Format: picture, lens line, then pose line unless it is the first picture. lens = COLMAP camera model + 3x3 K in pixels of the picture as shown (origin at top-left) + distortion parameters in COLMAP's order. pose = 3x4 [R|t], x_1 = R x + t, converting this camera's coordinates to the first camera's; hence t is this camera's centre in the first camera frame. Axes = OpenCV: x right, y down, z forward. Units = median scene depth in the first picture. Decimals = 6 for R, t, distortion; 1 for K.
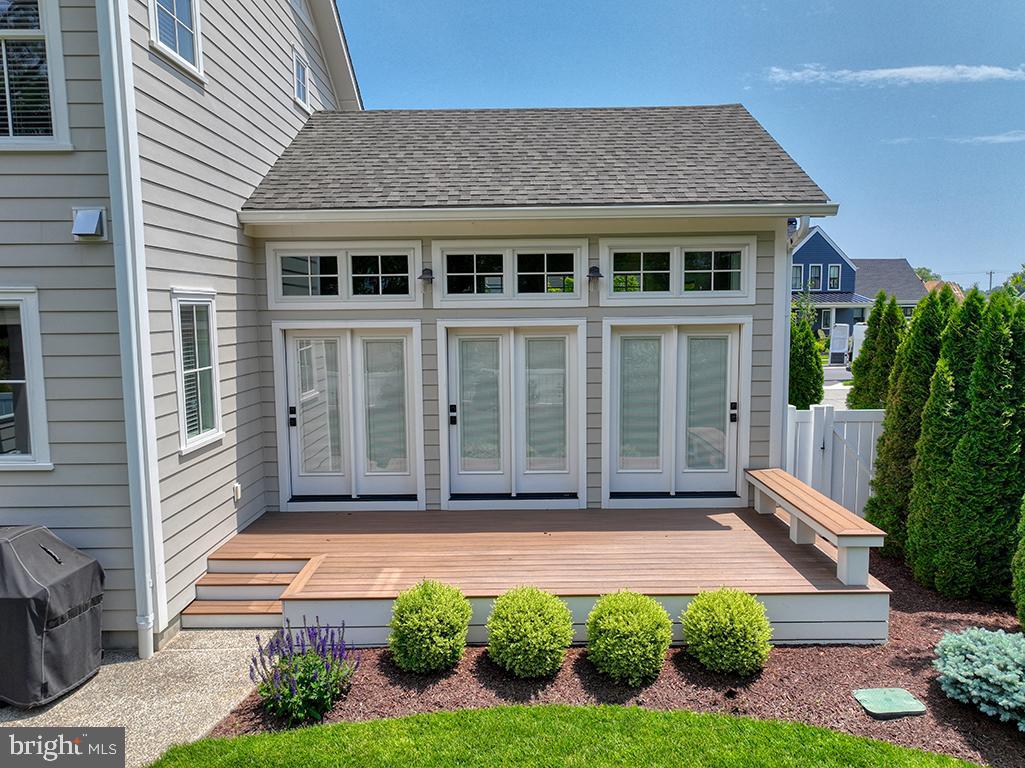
lens RADIAL K [[720.6, 0, 512.5], [0, 720.6, 384.0], [0, 0, 1]] dist [-0.010526, 0.024263]
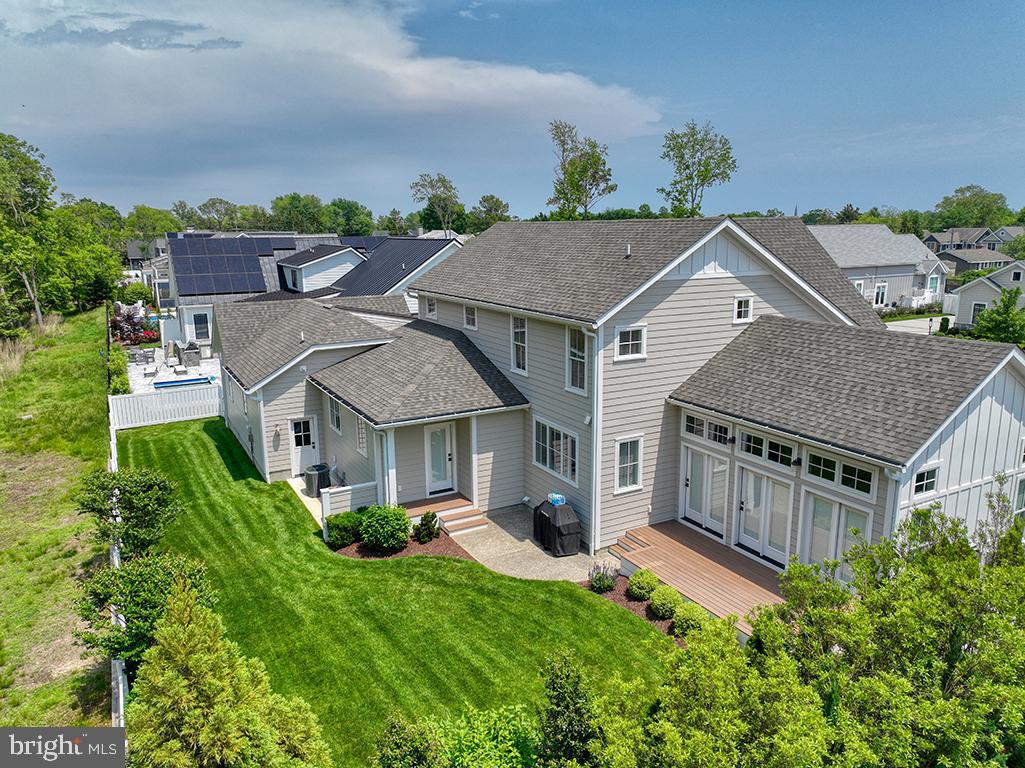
lens RADIAL K [[720.6, 0, 512.5], [0, 720.6, 384.0], [0, 0, 1]] dist [-0.010526, 0.024263]
pose [[0.490658, 0.191701, -0.850003, 1.450431], [-0.084852, 0.981375, 0.172349, -0.678814], [0.867211, -0.012440, 0.497785, -0.662884]]
